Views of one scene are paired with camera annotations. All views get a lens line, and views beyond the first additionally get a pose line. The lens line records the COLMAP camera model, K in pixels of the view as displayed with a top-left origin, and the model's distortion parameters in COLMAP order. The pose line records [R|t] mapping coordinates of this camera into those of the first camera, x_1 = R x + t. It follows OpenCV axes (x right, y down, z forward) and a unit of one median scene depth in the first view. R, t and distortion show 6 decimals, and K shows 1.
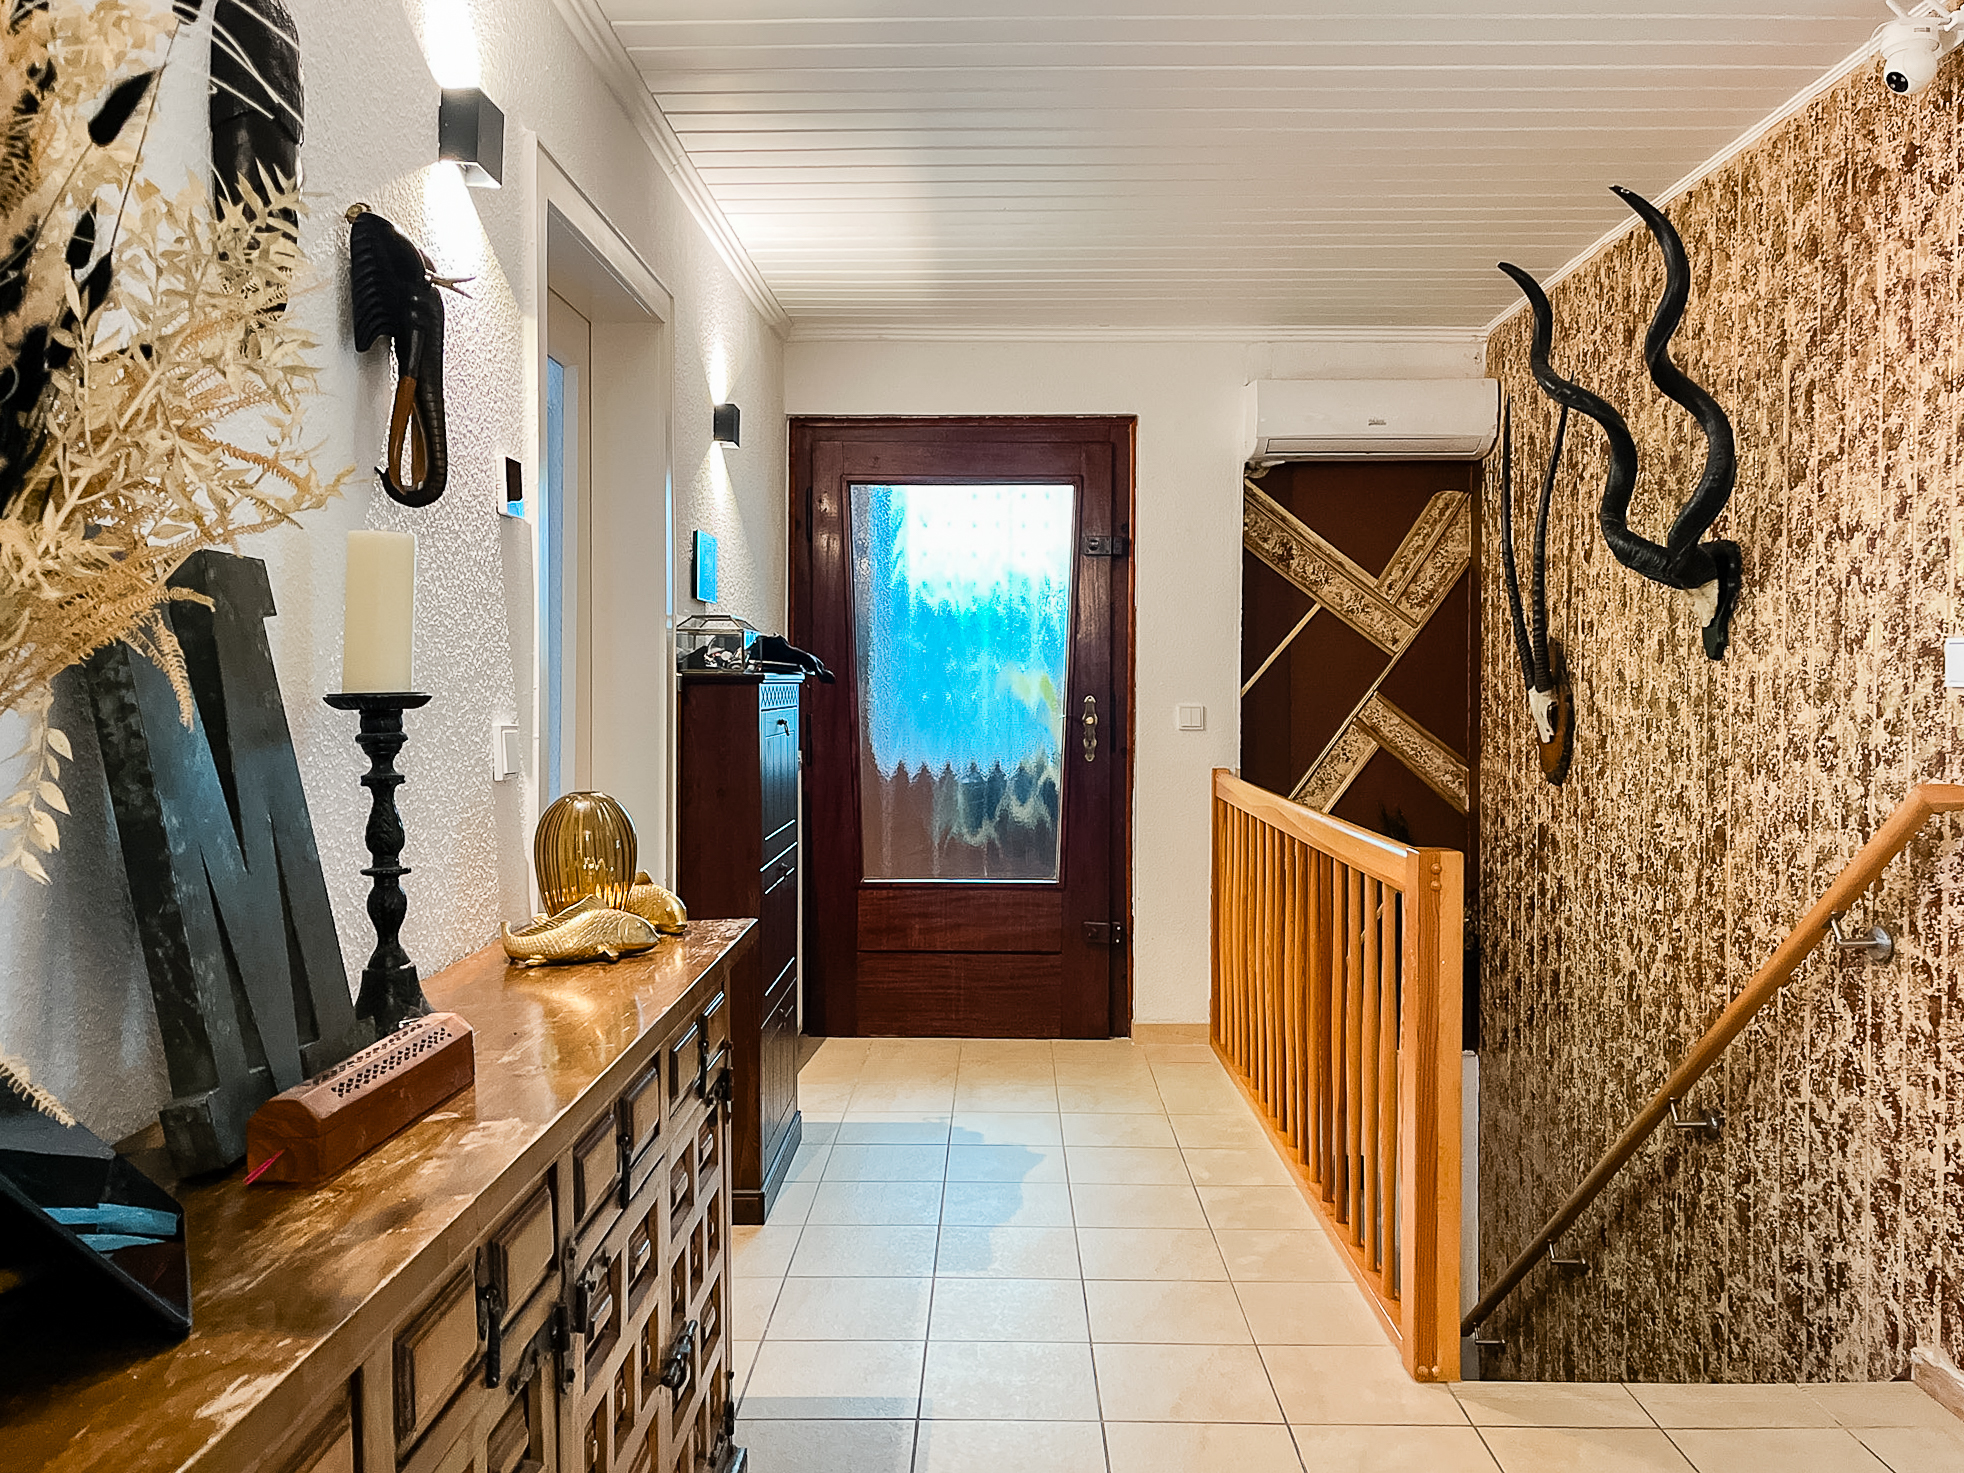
lens RADIAL K [[1480.3, 0, 978.6], [0, 1480.3, 735.9], [0, 0, 1]] dist [0.074832, -0.110512]
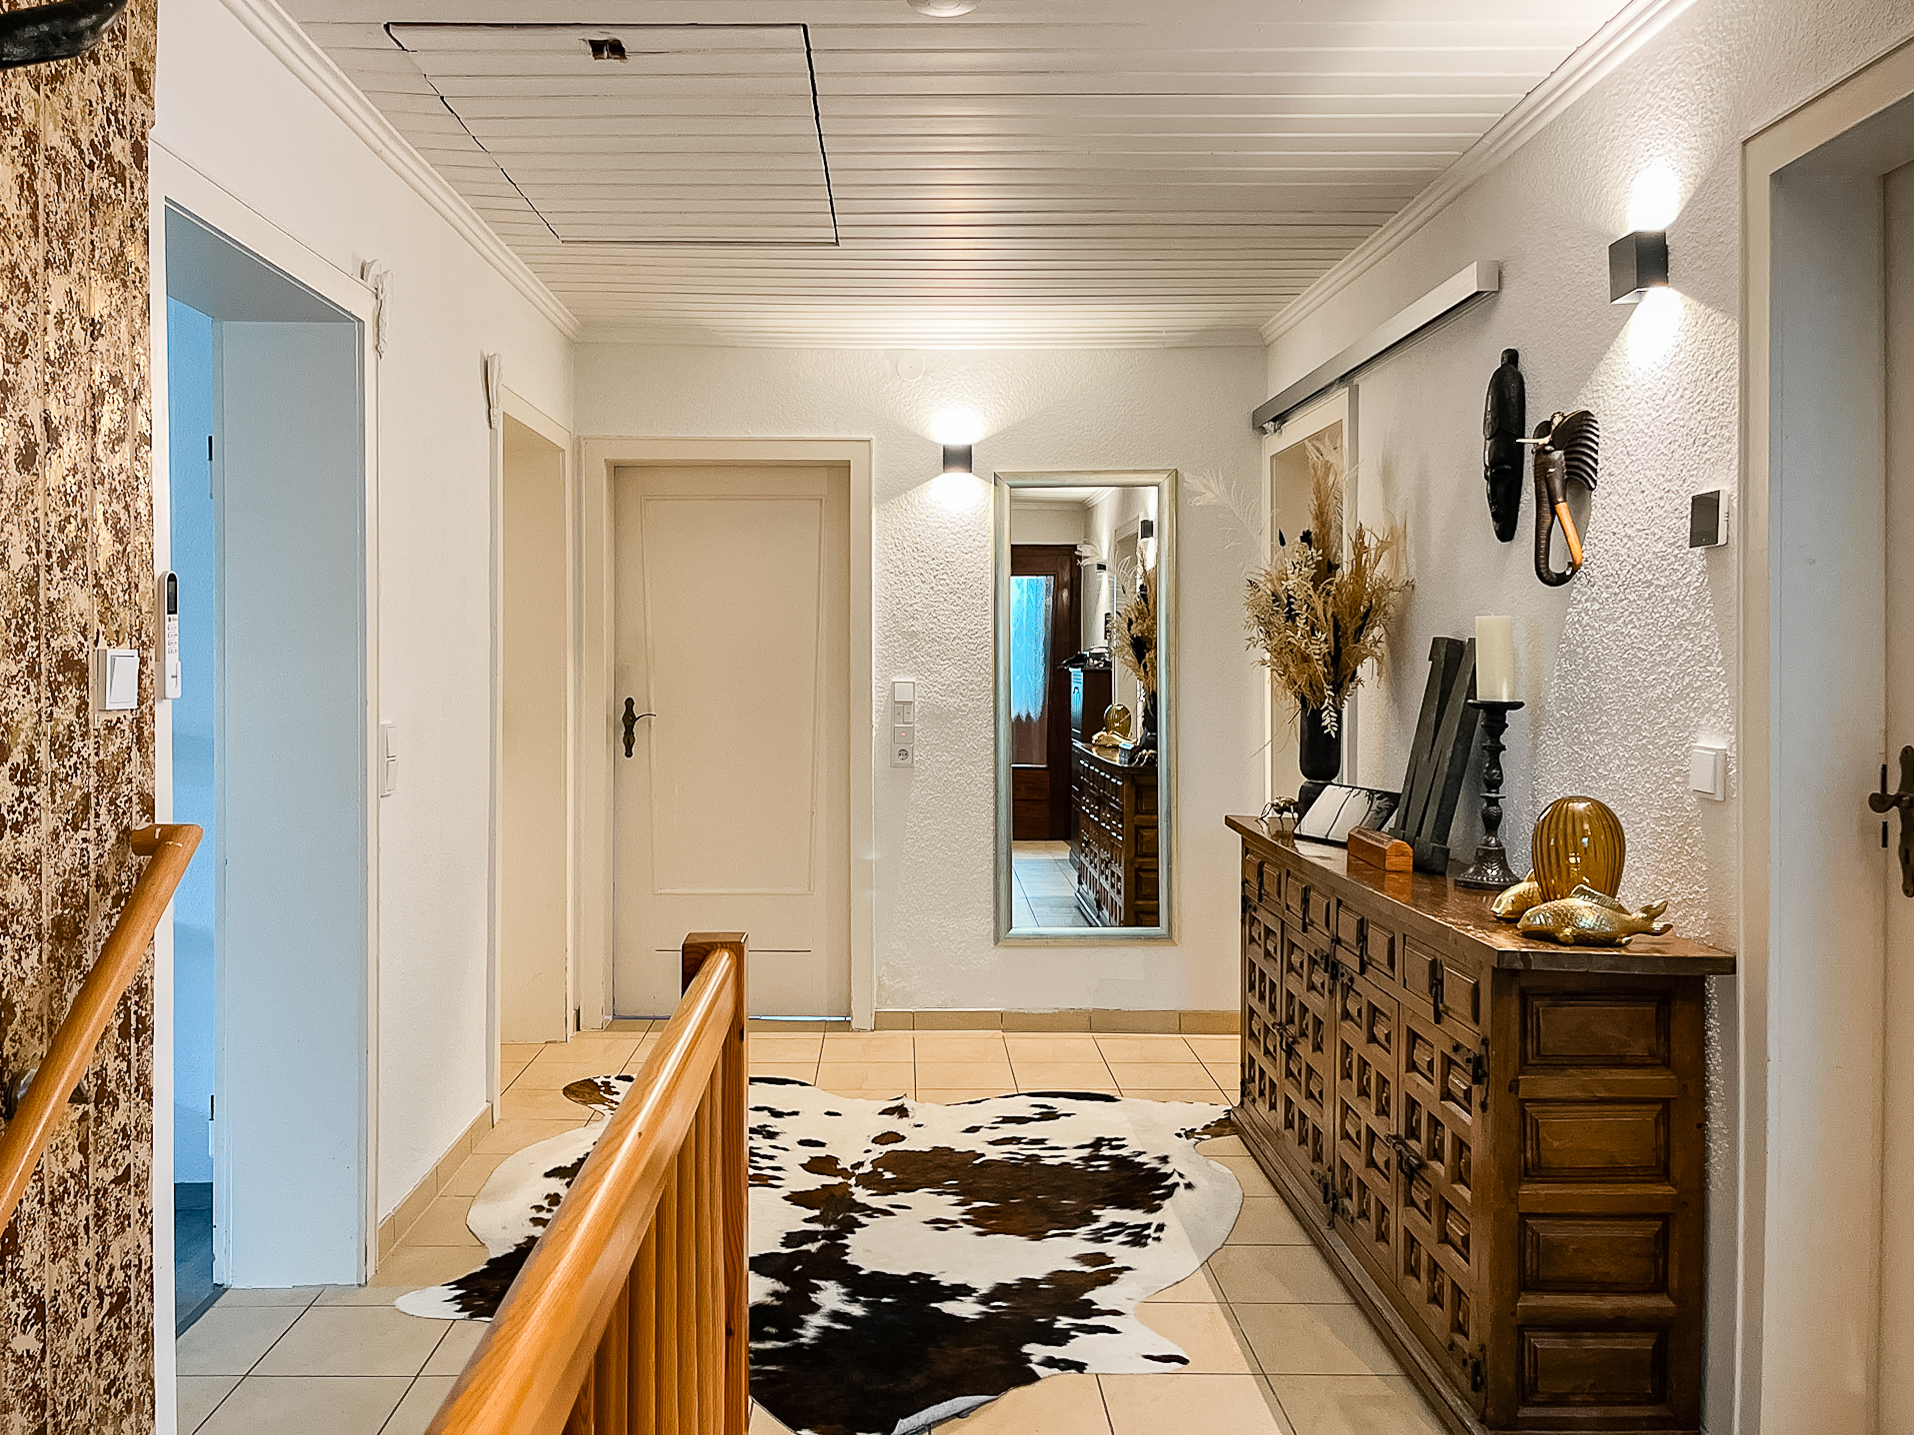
lens RADIAL K [[1442.7, 0, 953.6], [0, 1442.7, 716.9], [0, 0, 1]] dist [0.074832, -0.110512]
pose [[-0.999659, -0.004239, -0.025776, 0.211889], [-0.006153, 0.997192, 0.074640, -0.087634], [0.025387, 0.074773, -0.996877, 1.743004]]
